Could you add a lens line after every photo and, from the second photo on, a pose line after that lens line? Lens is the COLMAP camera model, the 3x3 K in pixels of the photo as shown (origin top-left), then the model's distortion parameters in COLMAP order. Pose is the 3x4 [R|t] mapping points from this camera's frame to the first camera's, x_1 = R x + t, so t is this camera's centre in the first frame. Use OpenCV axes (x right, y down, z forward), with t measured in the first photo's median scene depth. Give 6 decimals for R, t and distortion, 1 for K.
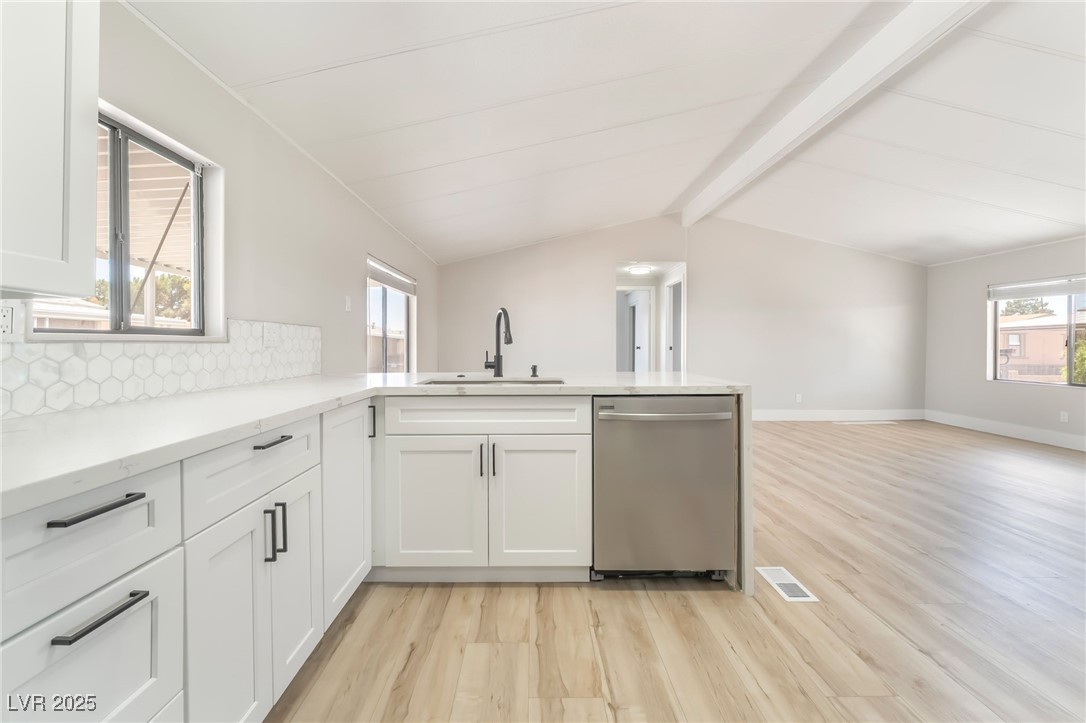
lens RADIAL K [[452.7, 0, 537.4], [0, 452.7, 344.1], [0, 0, 1]] dist [-0.002173, -0.000044]
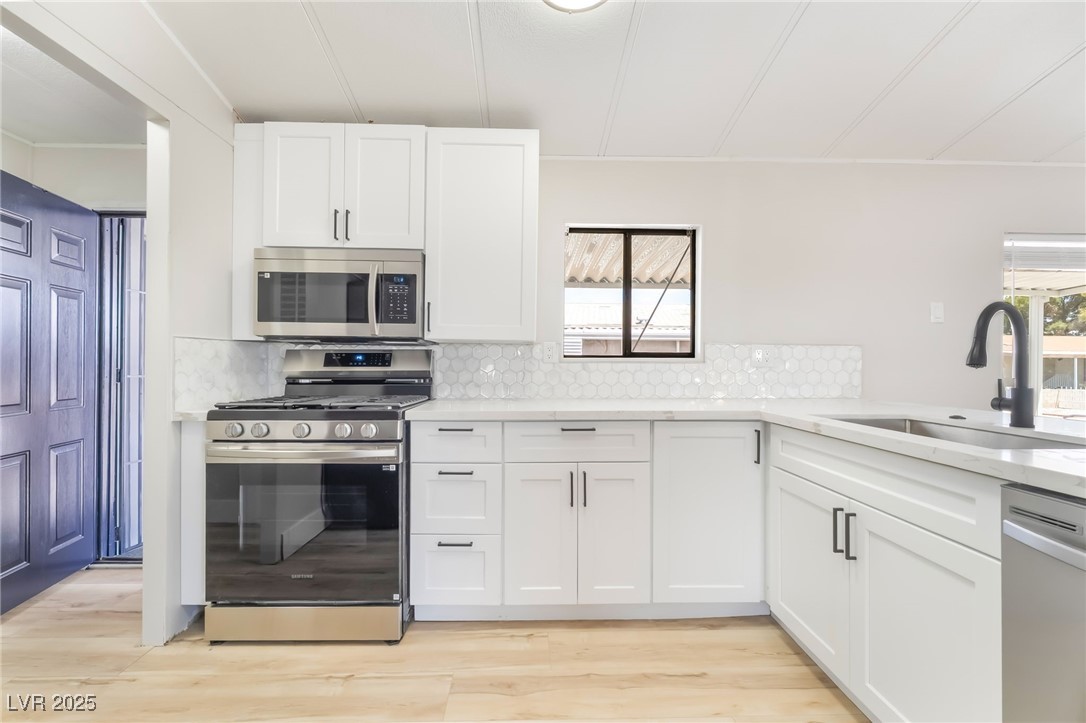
lens RADIAL K [[452.7, 0, 531.2], [0, 452.7, 363.4], [0, 0, 1]] dist [-0.002173, -0.000044]
pose [[0.019477, 0.003479, -0.999804, 0.547363], [-0.003483, 0.999988, 0.003412, -0.004231], [0.999804, 0.003416, 0.019489, 0.484600]]
